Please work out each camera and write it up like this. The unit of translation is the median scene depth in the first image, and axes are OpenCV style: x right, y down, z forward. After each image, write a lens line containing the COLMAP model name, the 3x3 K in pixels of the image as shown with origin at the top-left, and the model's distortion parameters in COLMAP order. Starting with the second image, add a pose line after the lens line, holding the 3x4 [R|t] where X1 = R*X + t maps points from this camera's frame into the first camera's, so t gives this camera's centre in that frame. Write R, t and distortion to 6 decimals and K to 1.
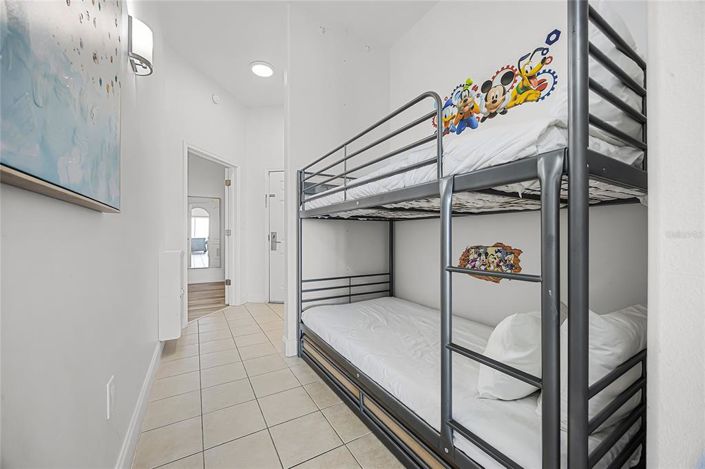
lens RADIAL K [[266.5, 0, 352.5], [0, 266.5, 234.5], [0, 0, 1]] dist [0.001652, 0.000302]
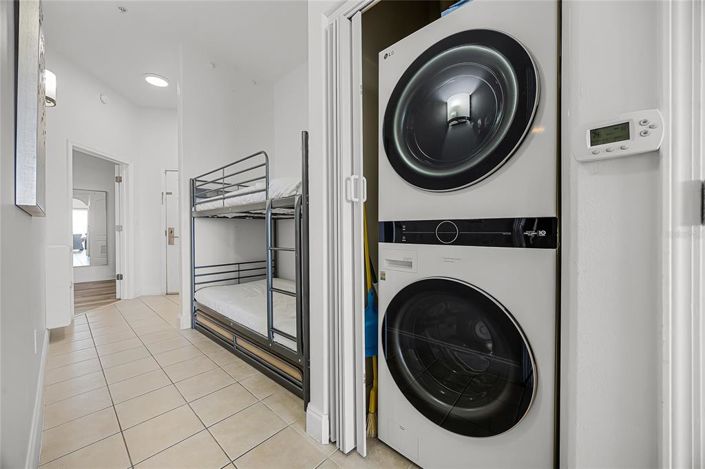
lens RADIAL K [[264.0, 0, 352.5], [0, 264.0, 234.5], [0, 0, 1]] dist [-0.000540, -0.000230]
pose [[0.955048, -0.002966, 0.296437, 0.144475], [-0.001674, 0.999880, 0.015398, 0.000163], [-0.296447, -0.015202, 0.954928, -0.382660]]
